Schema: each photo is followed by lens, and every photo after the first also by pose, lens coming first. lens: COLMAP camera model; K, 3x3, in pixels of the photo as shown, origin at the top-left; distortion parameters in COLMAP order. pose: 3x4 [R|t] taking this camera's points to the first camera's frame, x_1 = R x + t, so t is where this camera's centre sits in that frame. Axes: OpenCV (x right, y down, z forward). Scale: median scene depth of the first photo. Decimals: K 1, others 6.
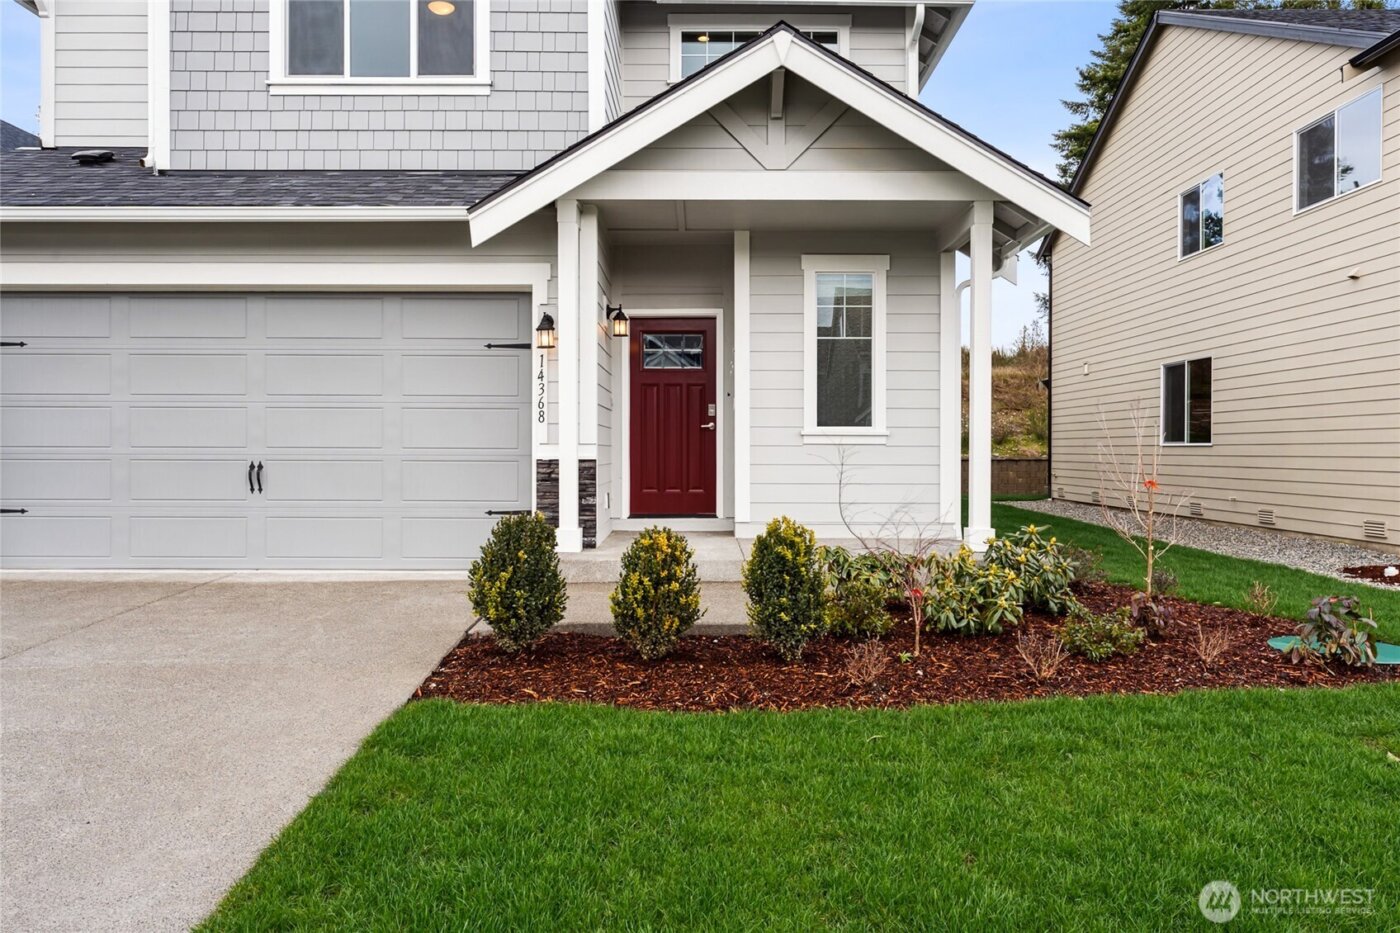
lens RADIAL K [[993.1, 0, 700.0], [0, 993.1, 466.5], [0, 0, 1]] dist [-0.000021, -0.004012]
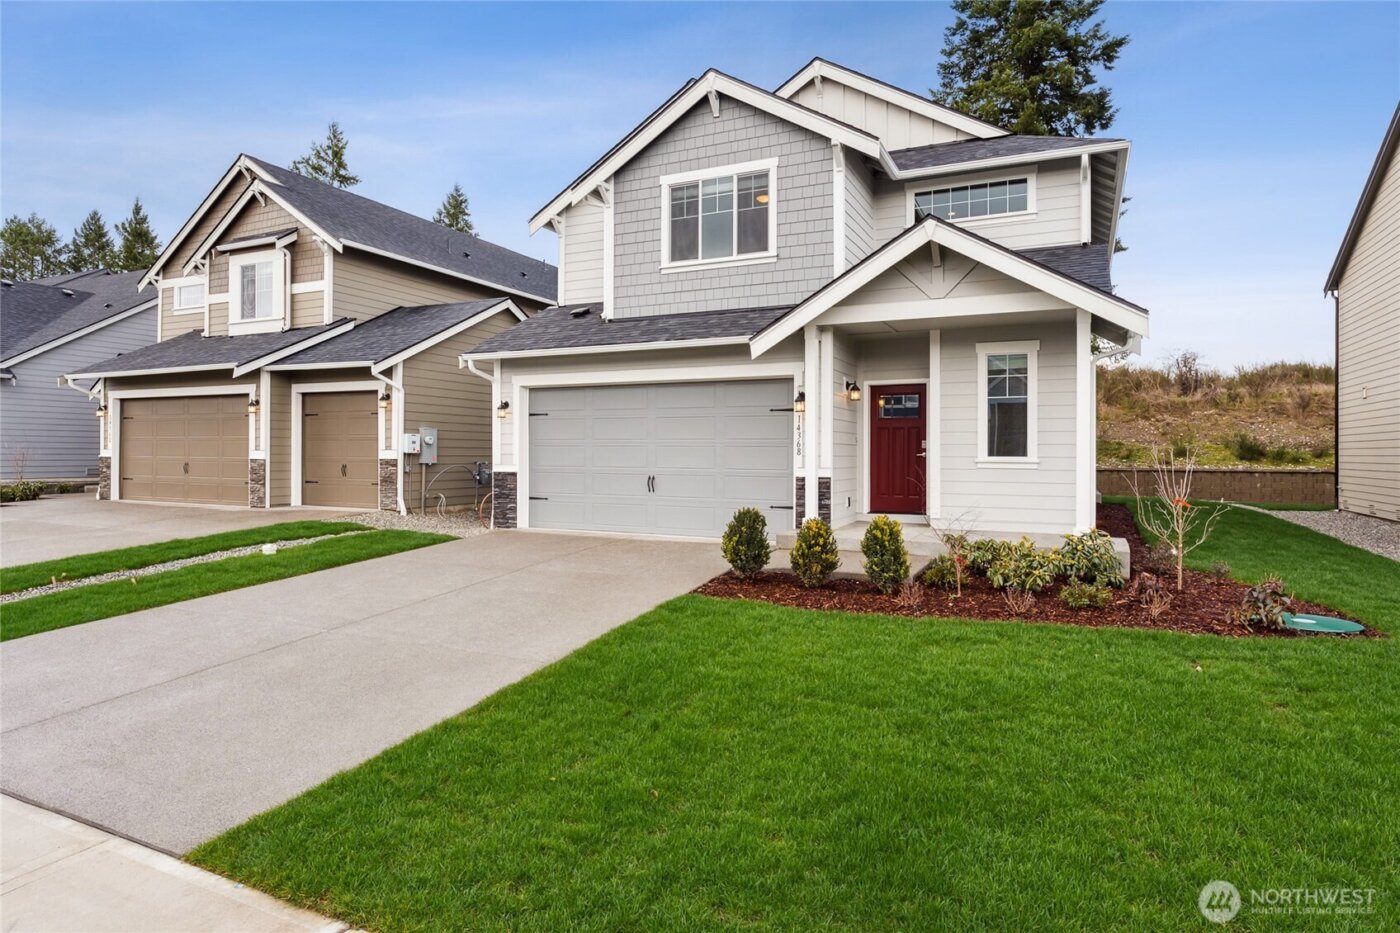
lens RADIAL K [[805.4, 0, 700.0], [0, 805.4, 466.5], [0, 0, 1]] dist [-0.003885, -0.000682]
pose [[0.907213, 0.010215, -0.420548, 0.259060], [-0.011435, 0.999935, -0.000380, -0.021559], [0.420517, 0.005154, 0.907270, -0.312787]]
